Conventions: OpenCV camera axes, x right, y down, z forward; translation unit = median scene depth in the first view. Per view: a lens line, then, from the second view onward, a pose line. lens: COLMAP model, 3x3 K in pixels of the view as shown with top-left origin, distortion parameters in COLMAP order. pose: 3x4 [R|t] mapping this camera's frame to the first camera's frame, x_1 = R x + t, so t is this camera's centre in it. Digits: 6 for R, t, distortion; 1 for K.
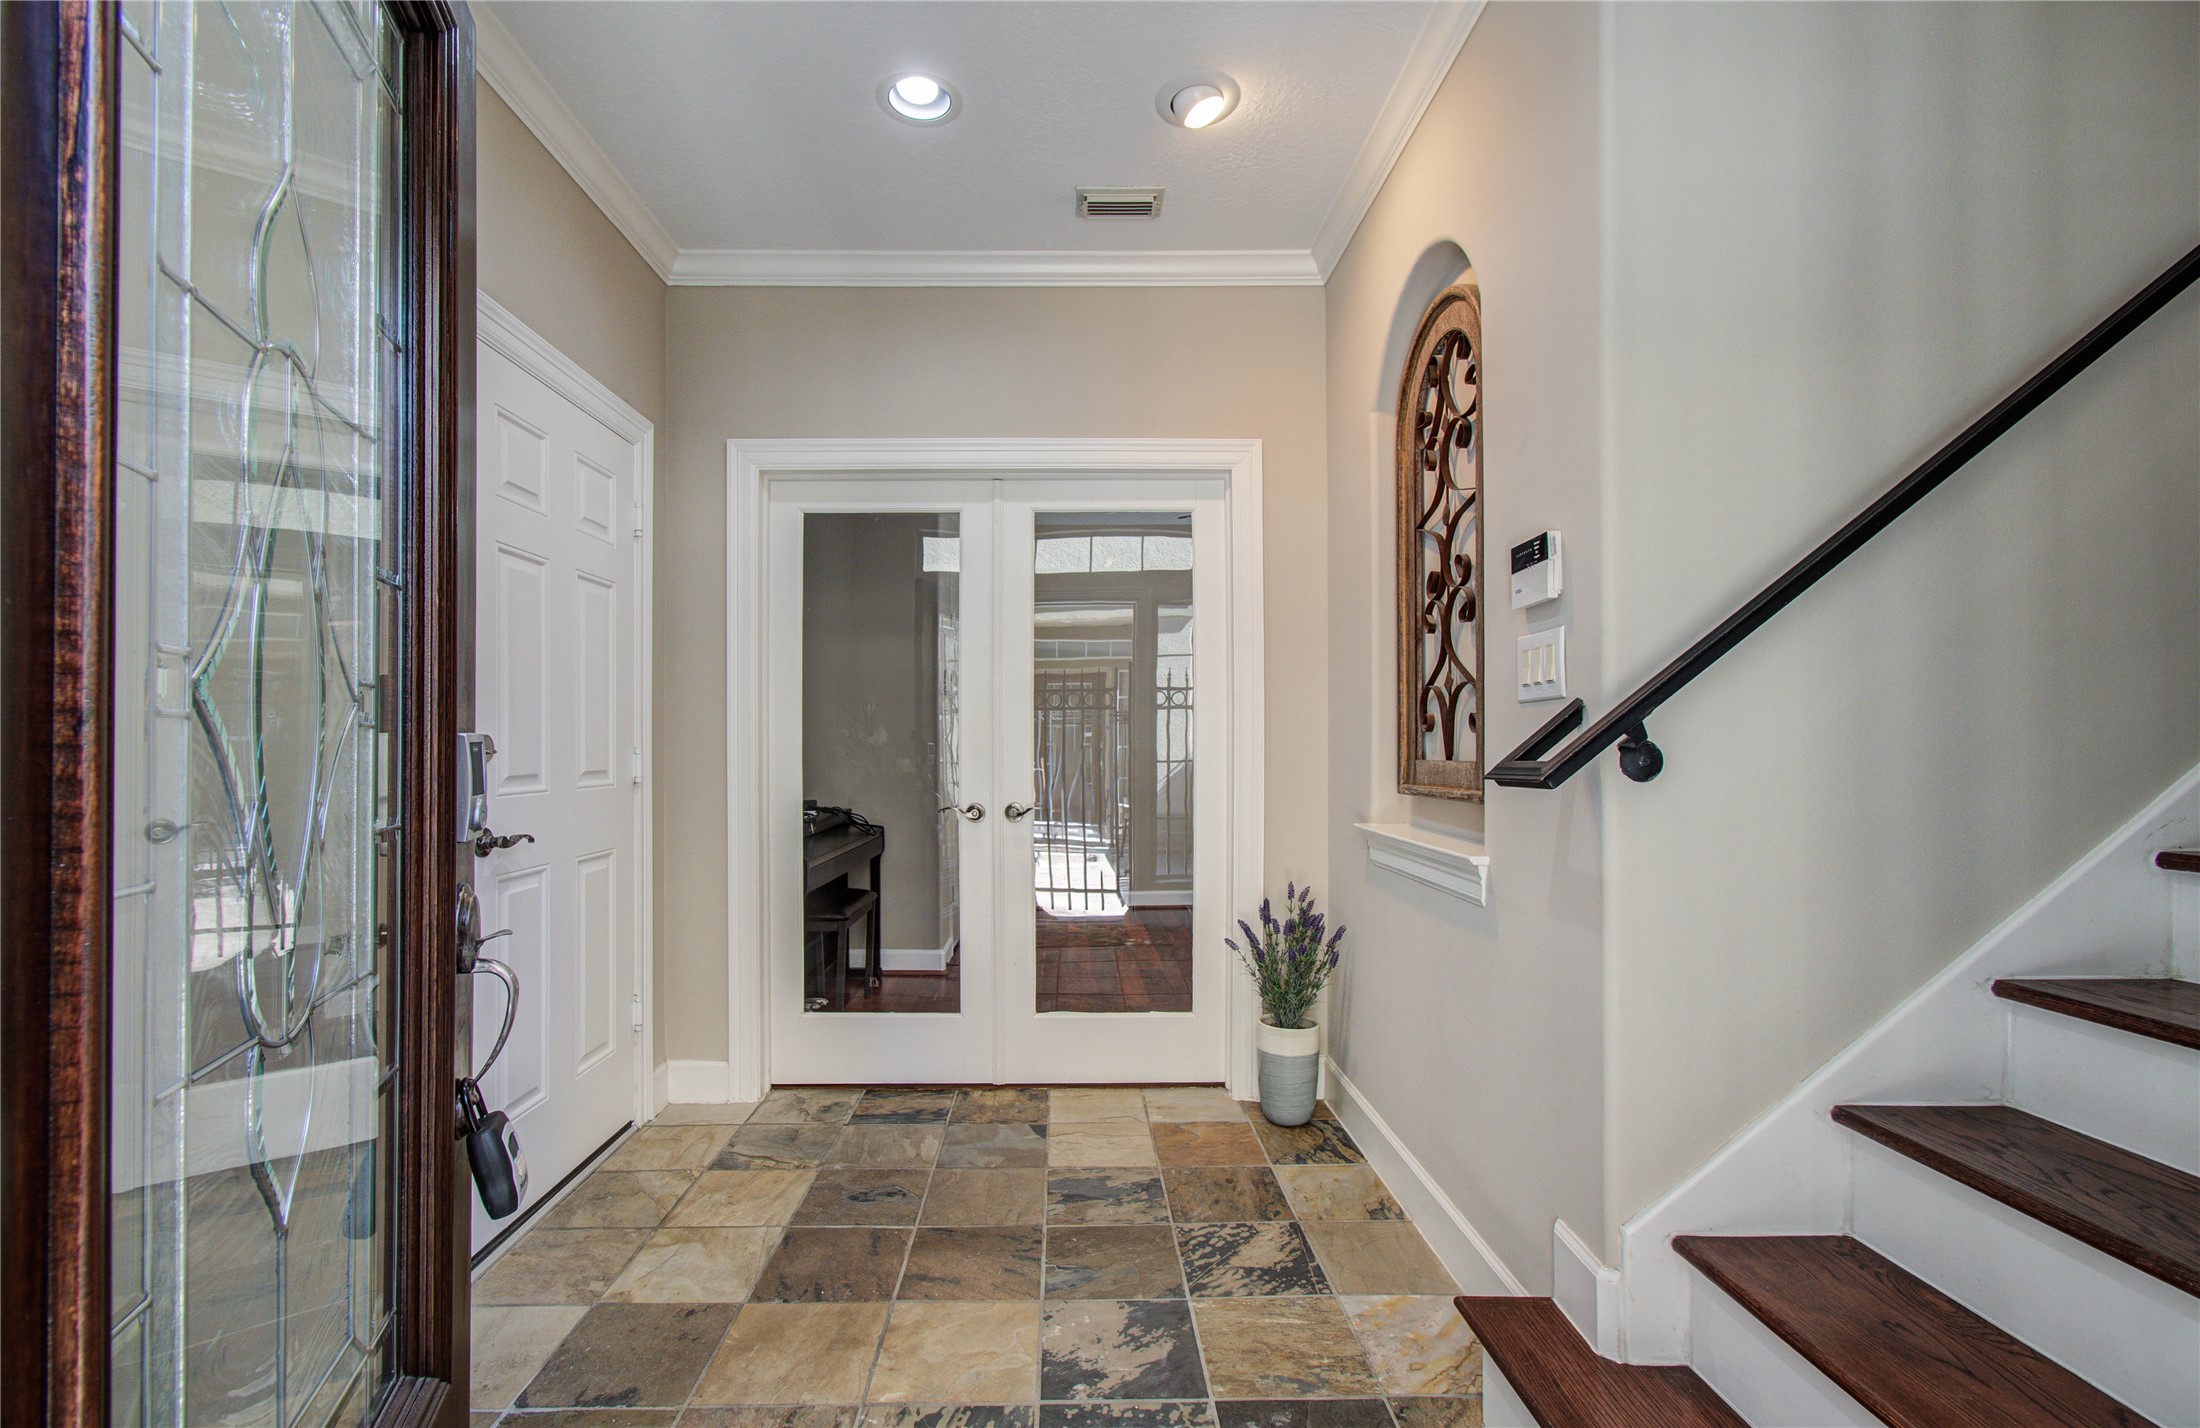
lens RADIAL K [[956.9, 0, 1093.5], [0, 956.9, 721.6], [0, 0, 1]] dist [-0.003352, 0.007319]
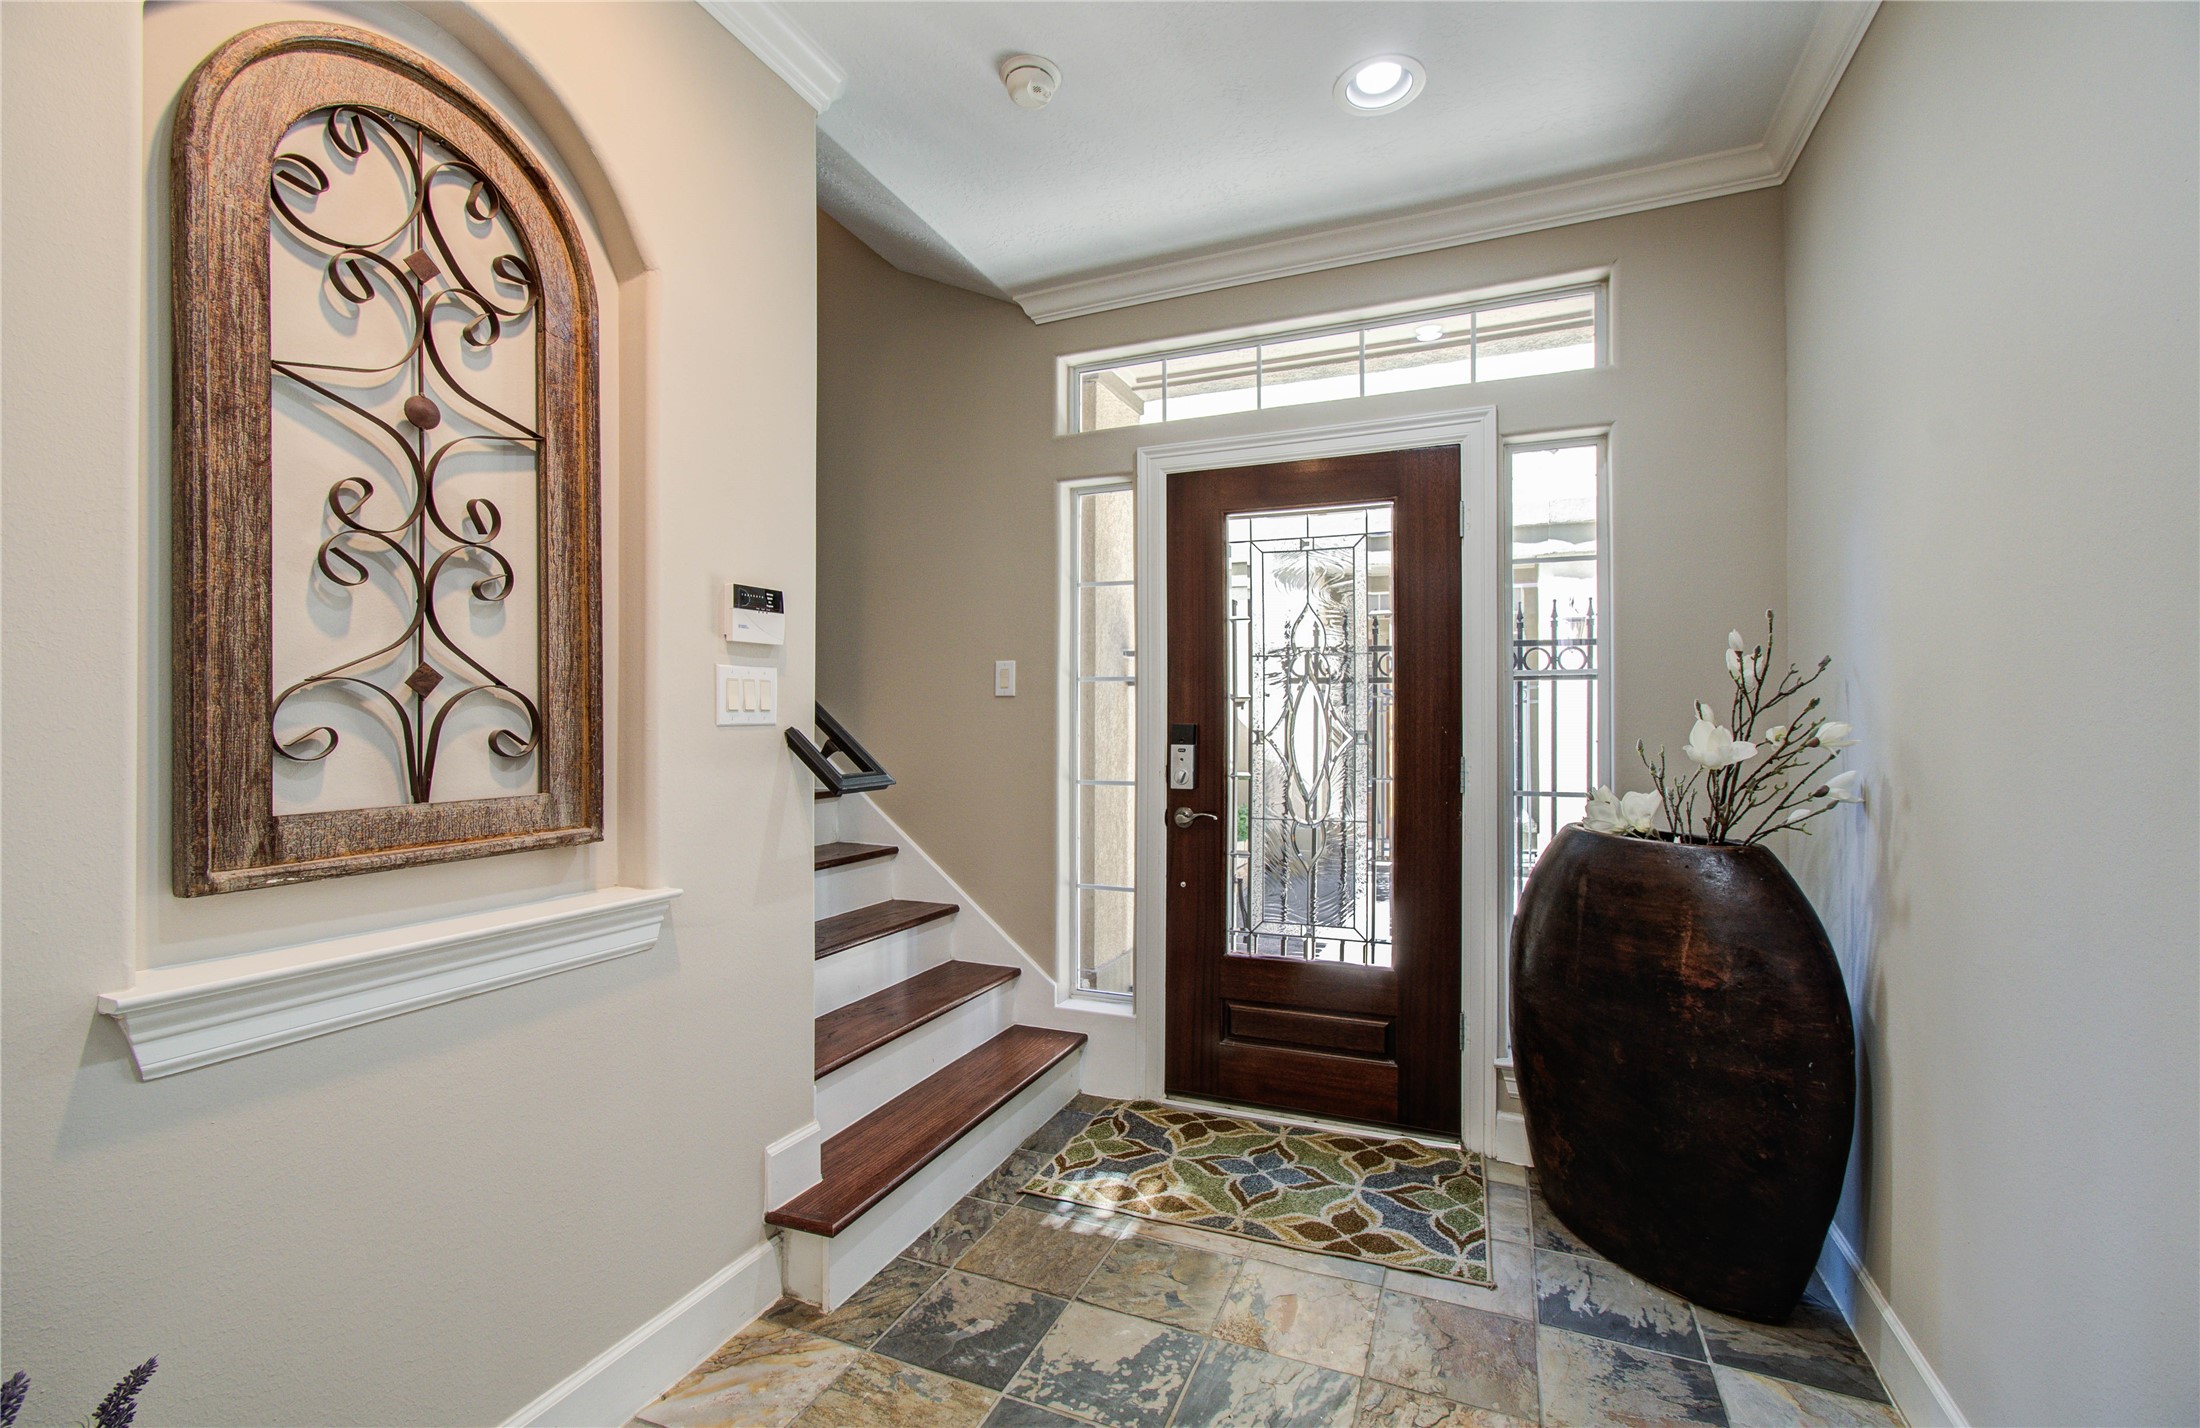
lens RADIAL K [[956.9, 0, 1099.6], [0, 956.9, 724.2], [0, 0, 1]] dist [-0.003352, 0.007319]
pose [[-0.910913, 0.002979, 0.412587, -0.406431], [-0.002558, 0.999914, -0.012868, -0.009279], [-0.412590, -0.012777, -0.910827, 1.918447]]
